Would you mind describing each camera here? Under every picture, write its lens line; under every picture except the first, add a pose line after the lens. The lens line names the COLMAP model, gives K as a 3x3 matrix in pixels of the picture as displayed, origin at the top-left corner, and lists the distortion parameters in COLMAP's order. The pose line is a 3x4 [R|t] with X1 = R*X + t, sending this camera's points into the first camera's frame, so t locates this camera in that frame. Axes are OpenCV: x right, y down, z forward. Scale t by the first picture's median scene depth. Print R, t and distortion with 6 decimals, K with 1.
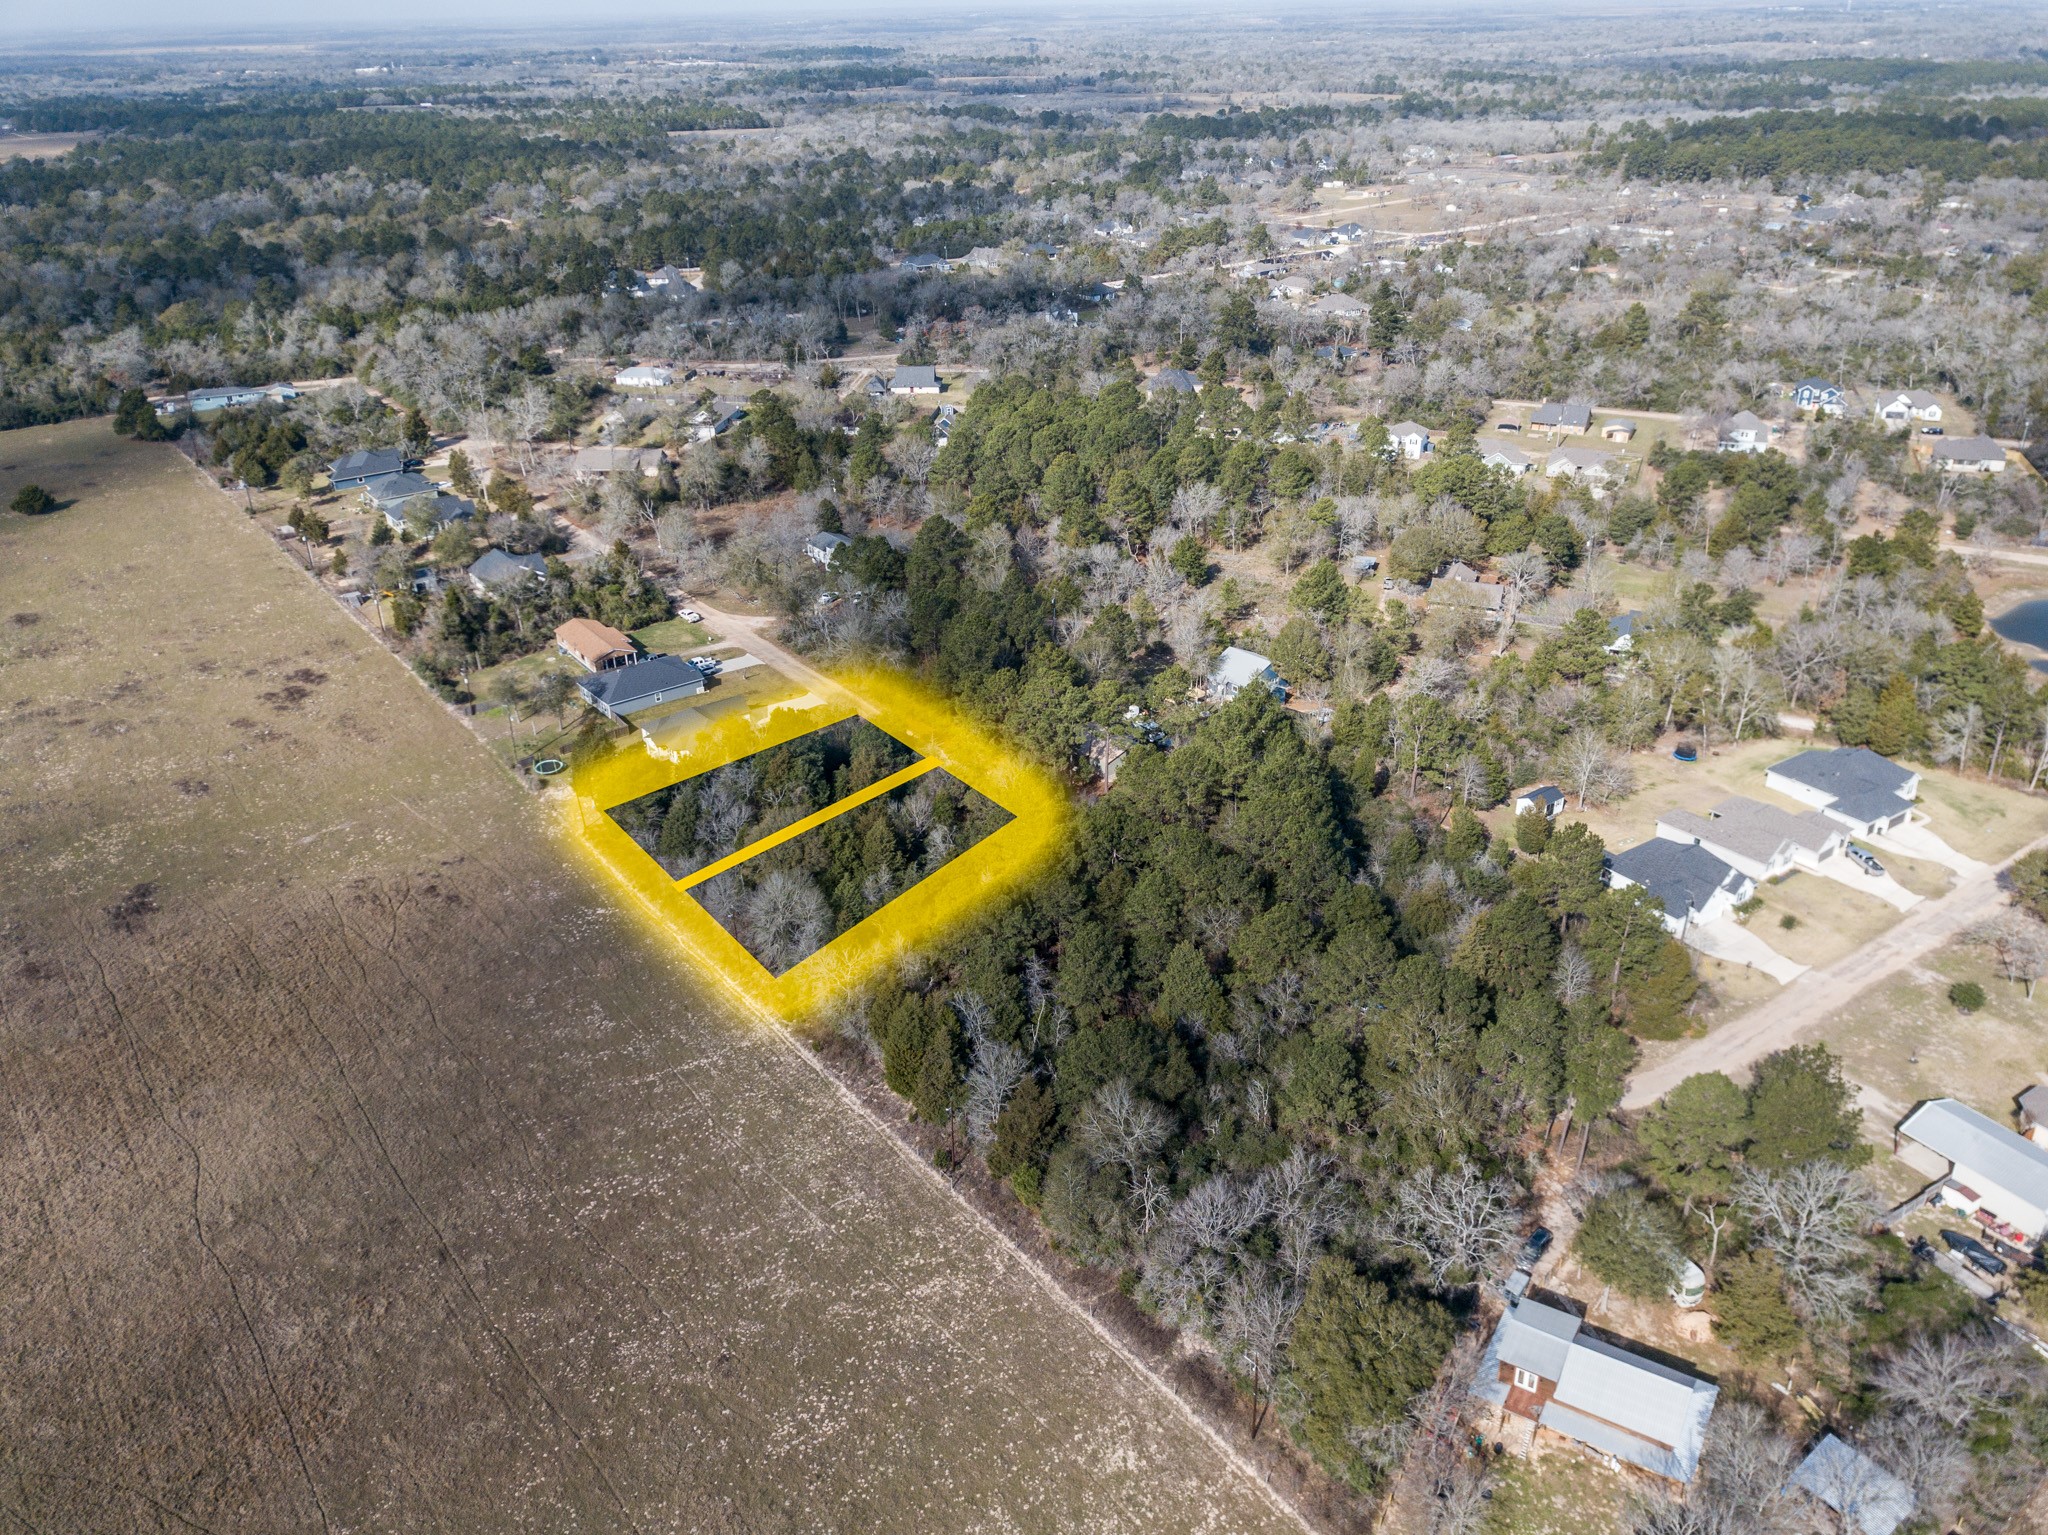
lens RADIAL K [[1548.7, 0, 1027.4], [0, 1548.7, 769.0], [0, 0, 1]] dist [0.014746, -0.011146]
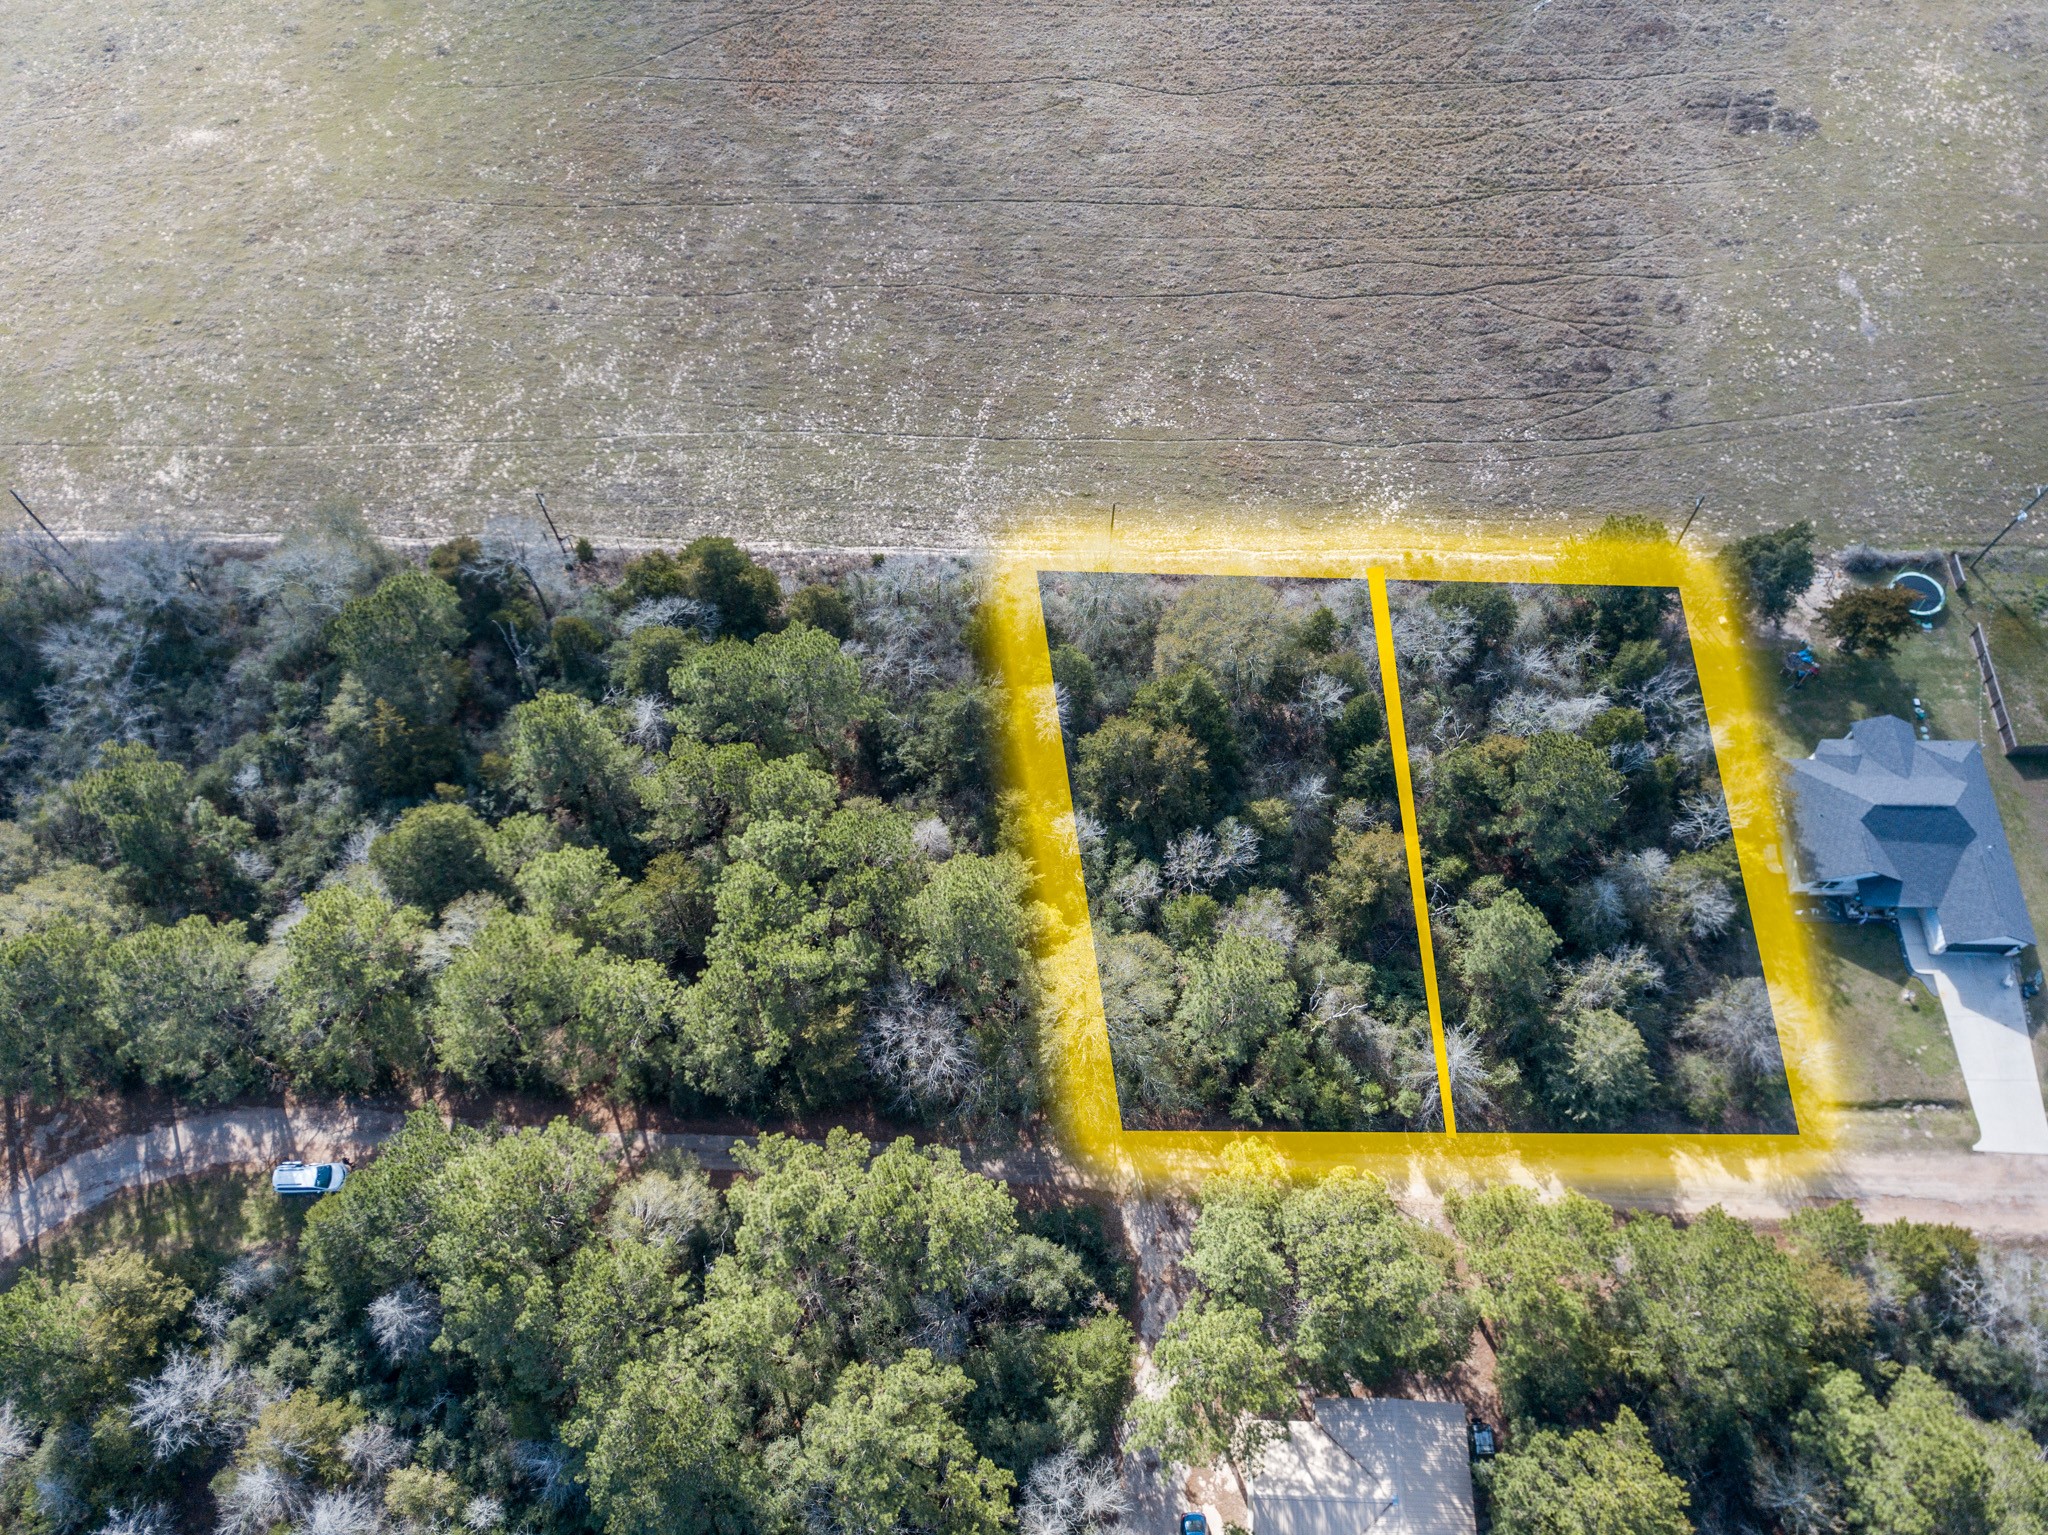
lens RADIAL K [[1548.7, 0, 1017.1], [0, 1548.7, 755.3], [0, 0, 1]] dist [0.014746, -0.011146]
pose [[-0.628837, 0.701101, -0.336187, 0.096823], [-0.330564, 0.150290, 0.931741, -0.365155], [0.703770, 0.697044, 0.137251, 0.707829]]
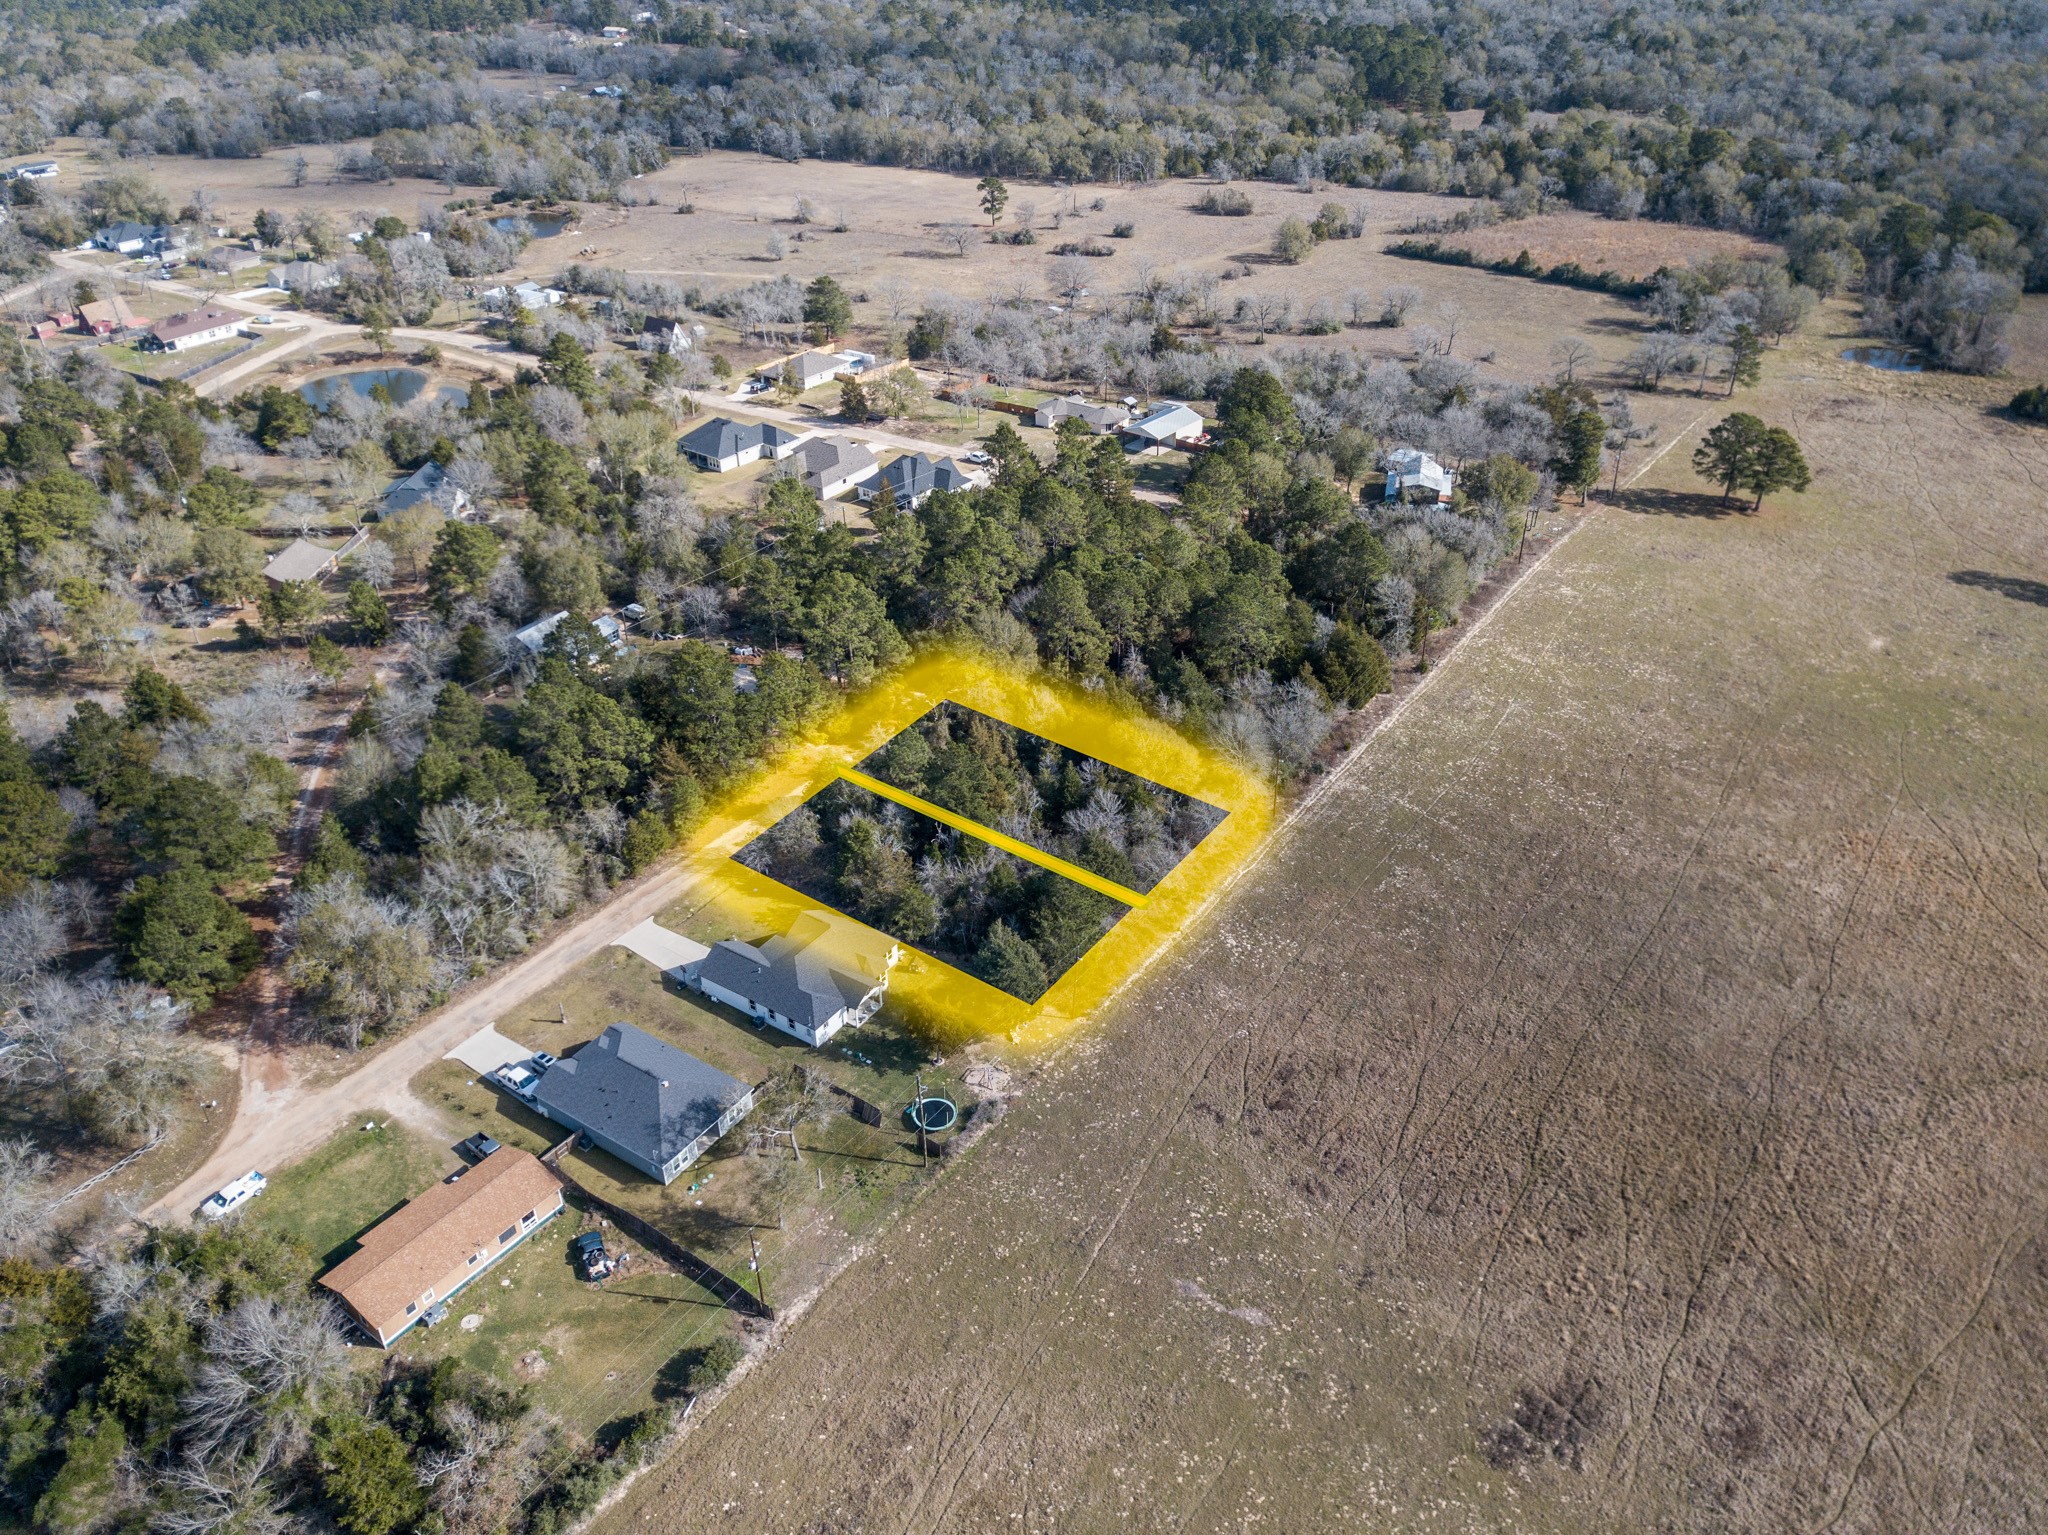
lens RADIAL K [[1548.7, 0, 1024.0], [0, 1548.7, 762.5], [0, 0, 1]] dist [0.014746, -0.011146]
pose [[-0.303975, -0.478877, 0.823576, -0.715425], [0.451486, 0.688828, 0.567166, -0.404841], [-0.838904, 0.544236, 0.006820, 0.841266]]
